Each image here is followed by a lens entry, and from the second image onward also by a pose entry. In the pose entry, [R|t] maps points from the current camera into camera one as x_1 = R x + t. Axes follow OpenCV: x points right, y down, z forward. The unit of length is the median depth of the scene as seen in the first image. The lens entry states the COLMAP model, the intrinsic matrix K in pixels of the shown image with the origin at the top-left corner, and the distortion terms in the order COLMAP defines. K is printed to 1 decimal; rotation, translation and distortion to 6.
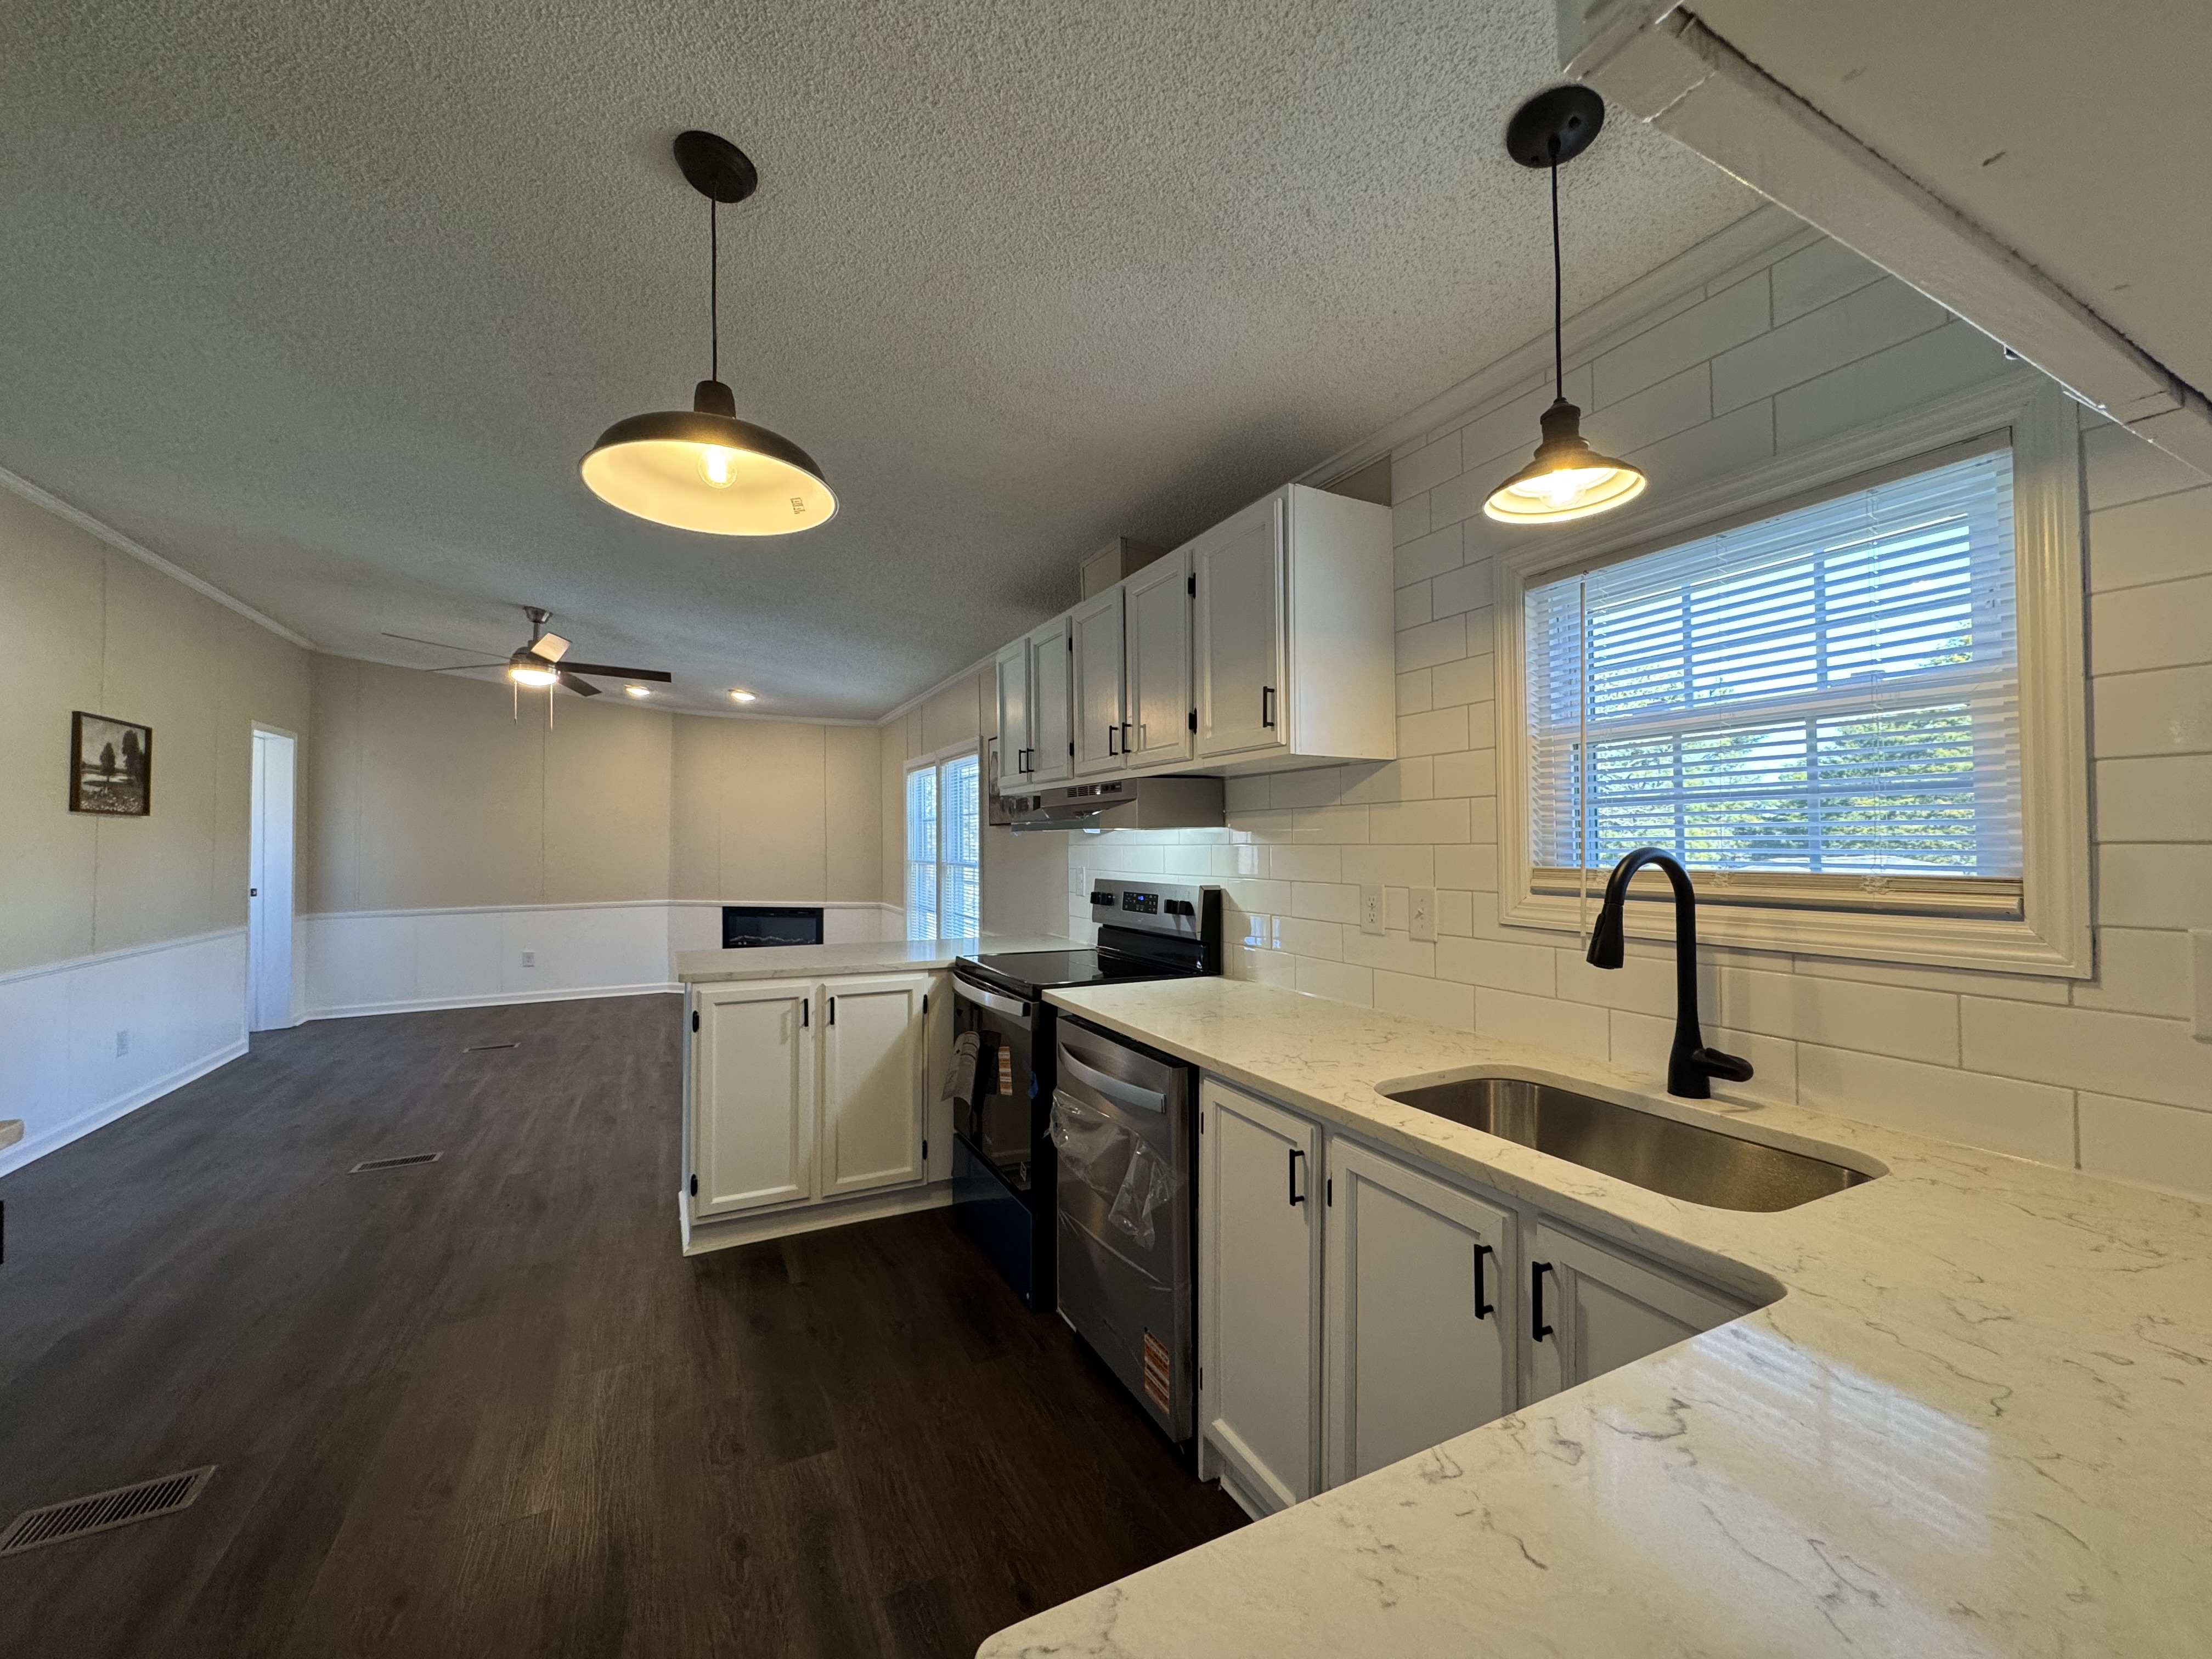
lens RADIAL K [[887.7, 0, 1106.0], [0, 887.7, 829.5], [0, 0, 1]] dist [-0.001202, 0.000041]
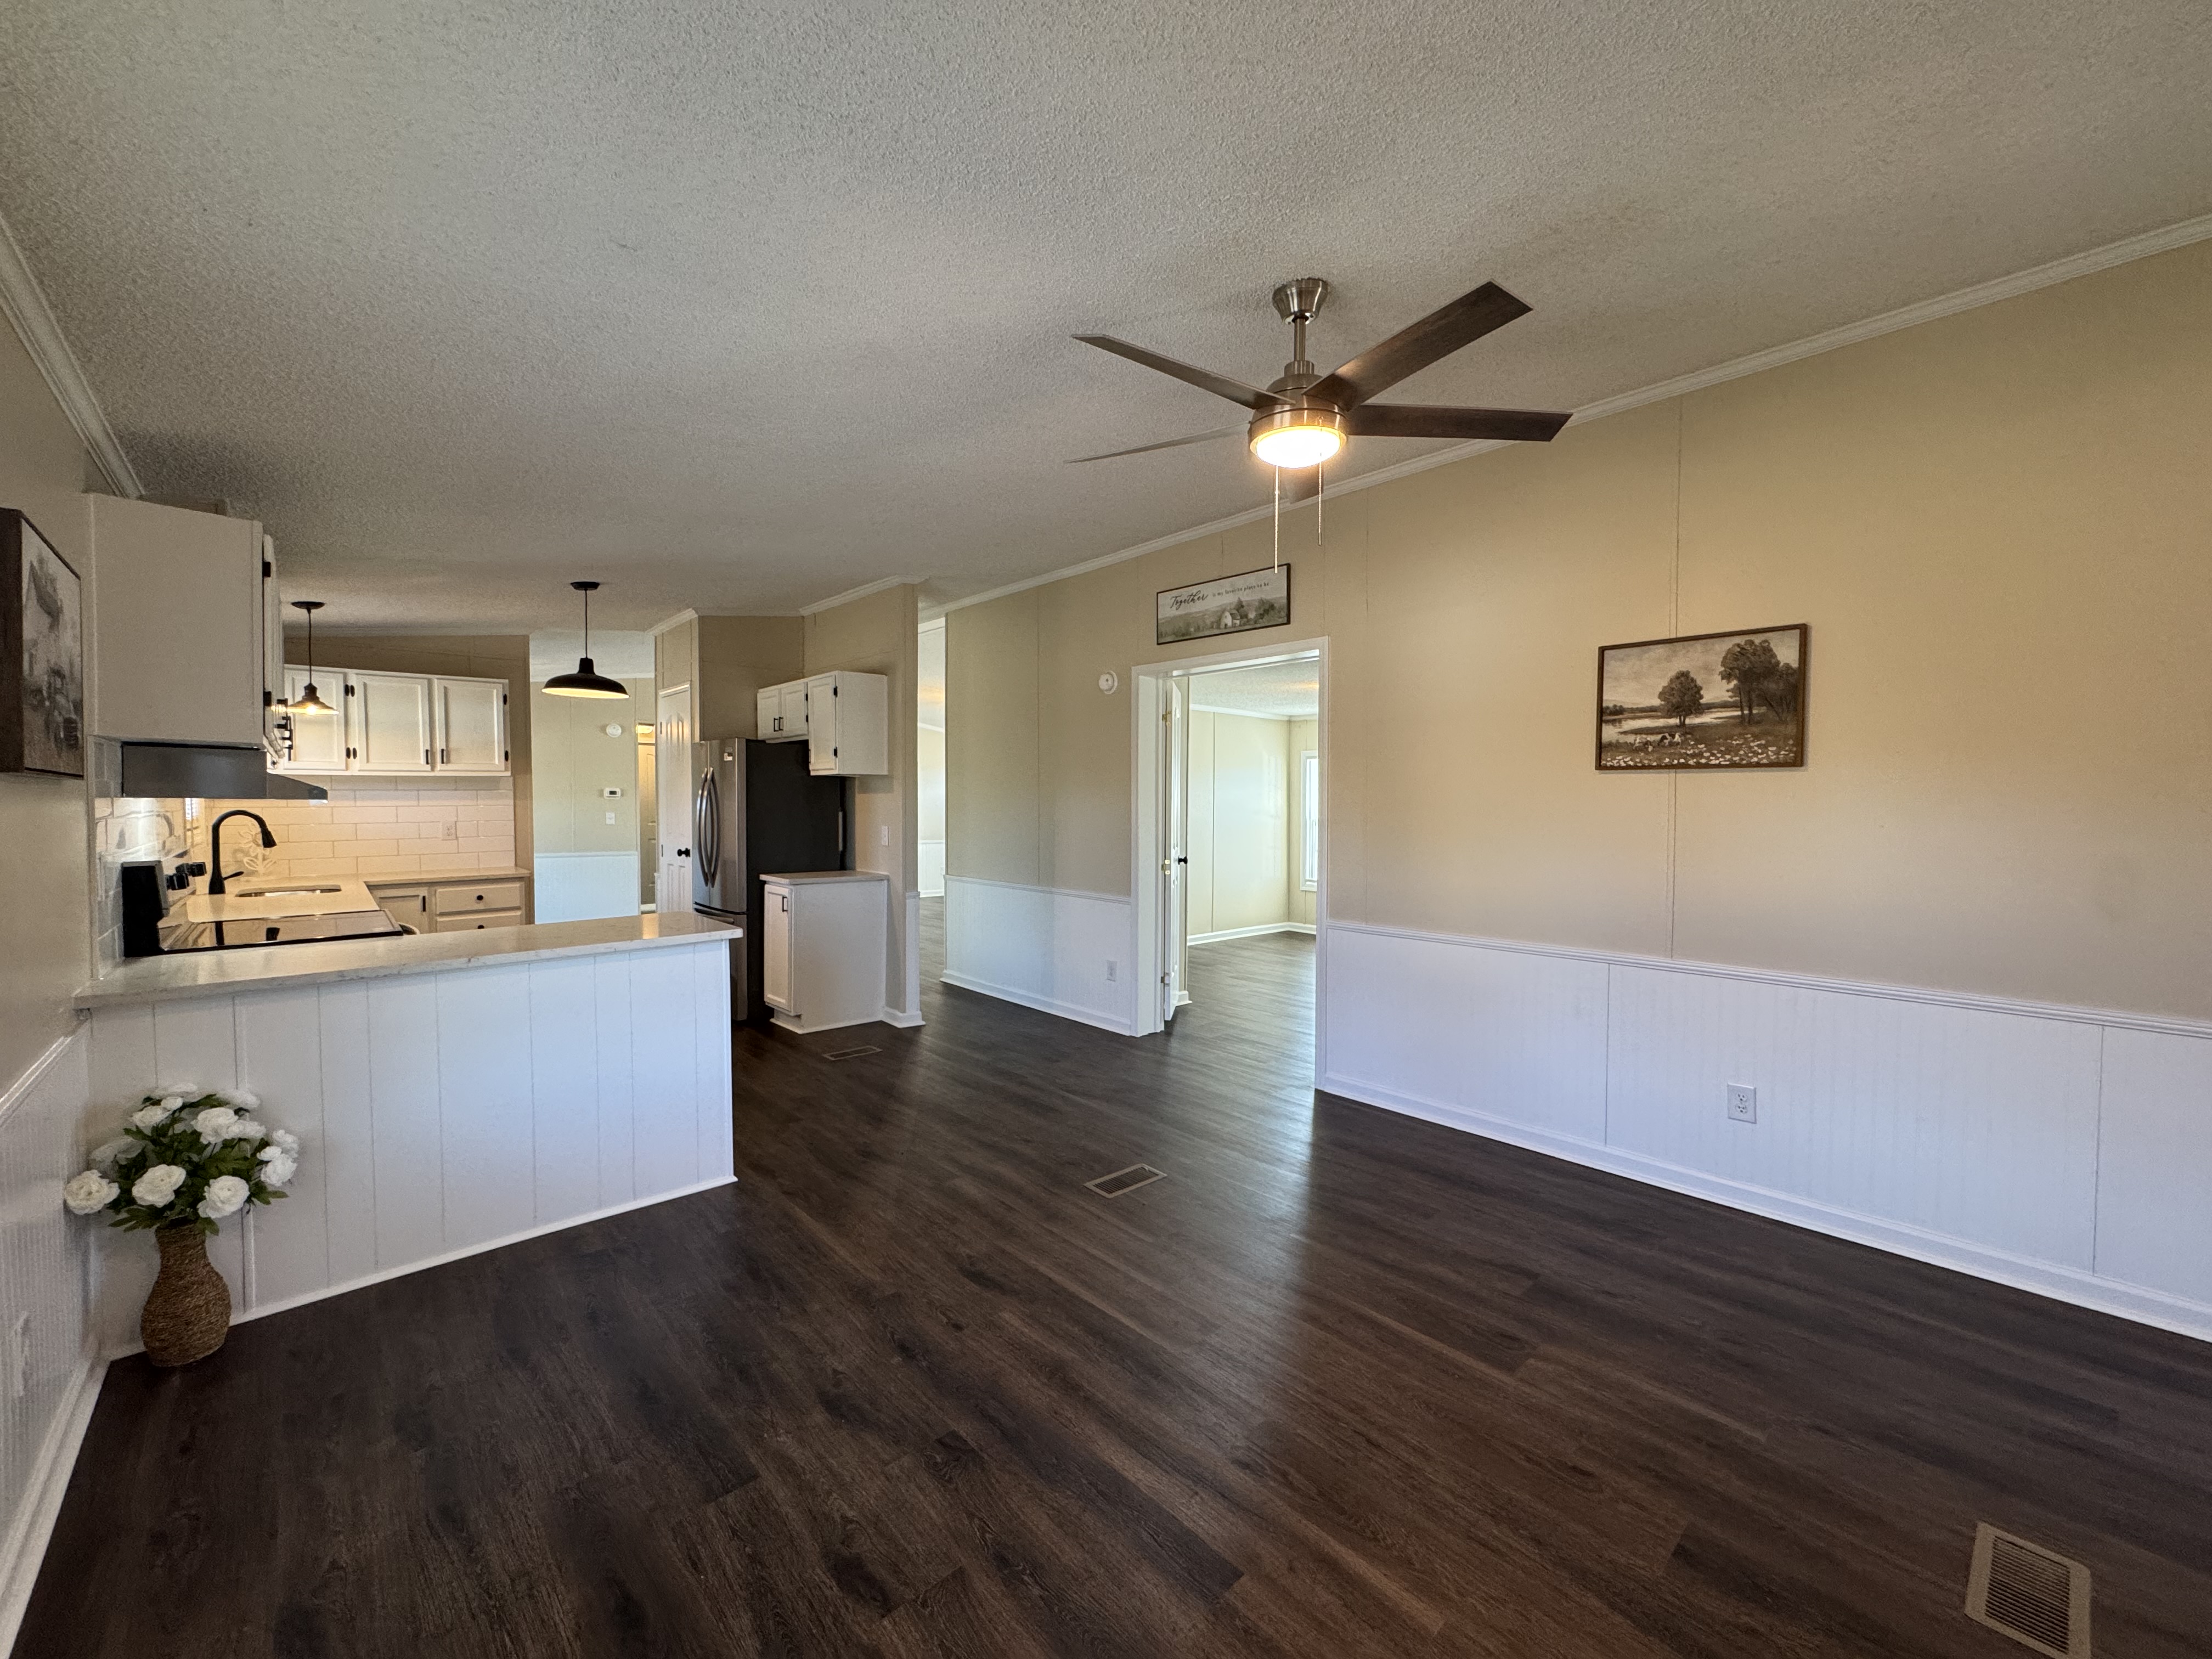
lens RADIAL K [[881.3, 0, 1093.6], [0, 881.3, 828.0], [0, 0, 1]] dist [-0.002313, -0.000040]
pose [[-0.966062, 0.010542, -0.258095, -0.694072], [0.004971, 0.999741, 0.022231, 0.016746], [0.258262, 0.020193, -0.965864, 2.281020]]
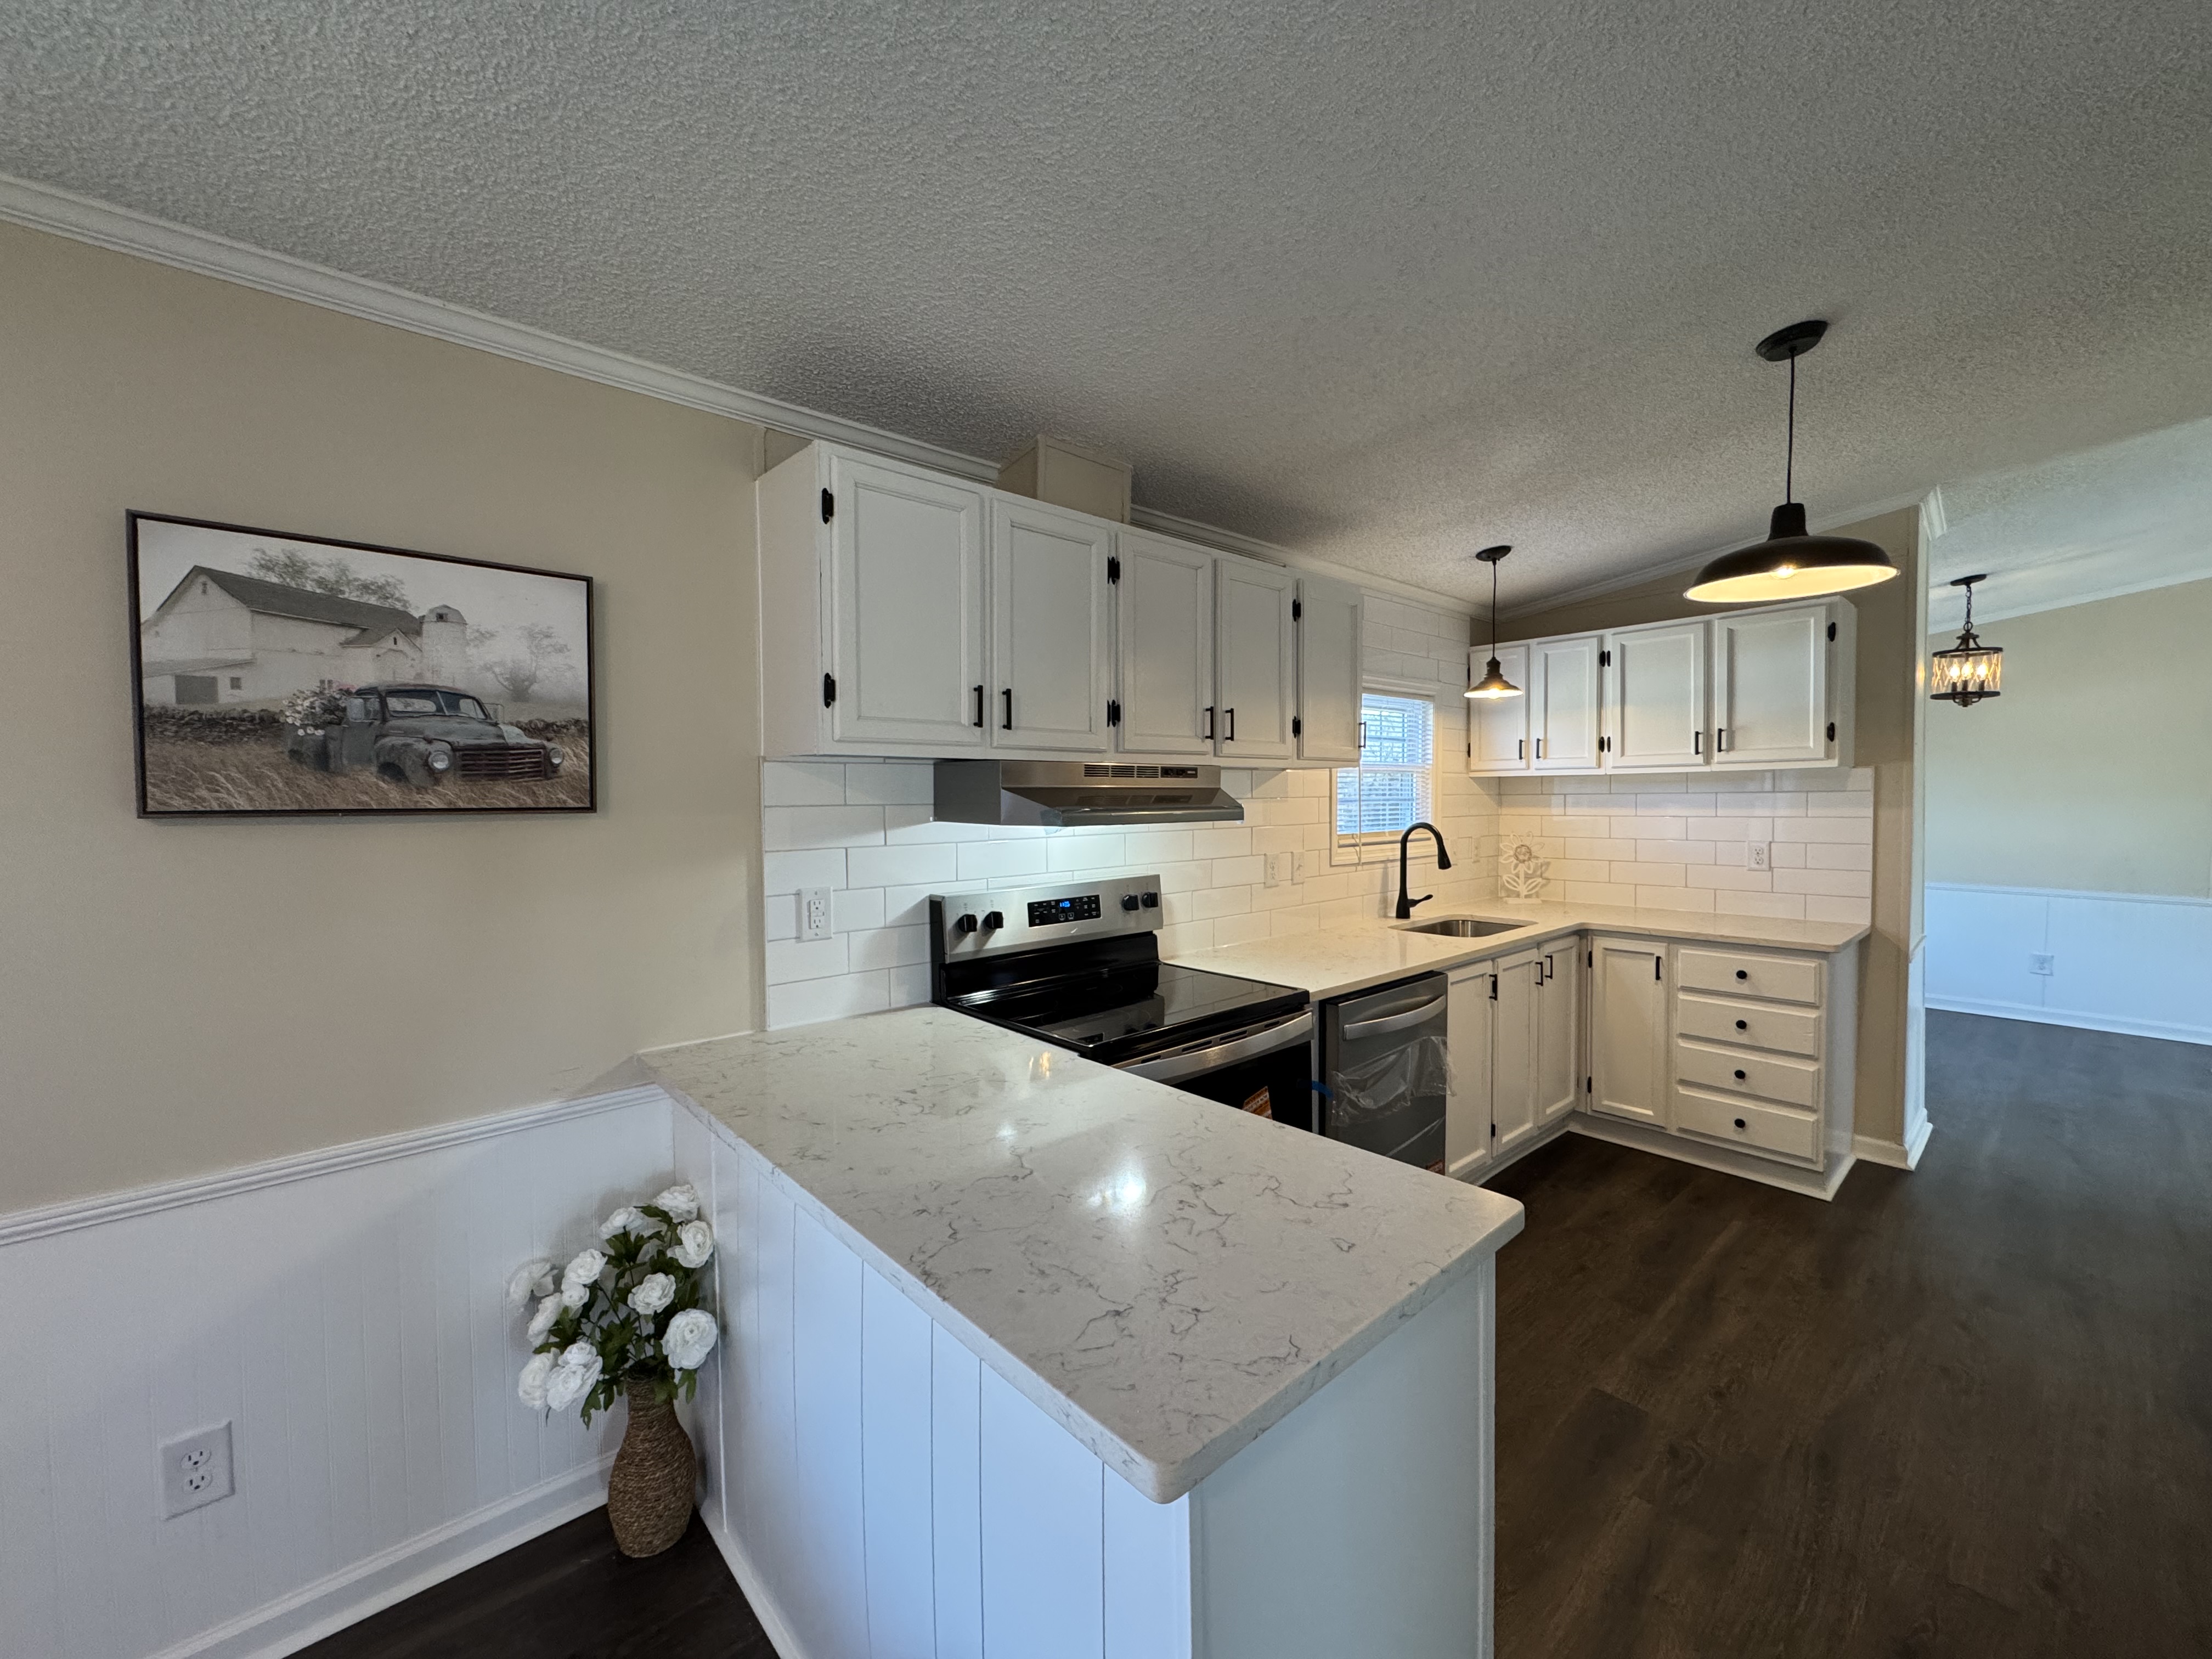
lens RADIAL K [[887.7, 0, 1106.0], [0, 887.7, 829.5], [0, 0, 1]] dist [-0.001202, 0.000041]
pose [[-0.251174, -0.031049, 0.967444, -0.789185], [-0.001318, 0.999495, 0.031736, -0.017118], [-0.967941, 0.006697, -0.251088, 1.228670]]
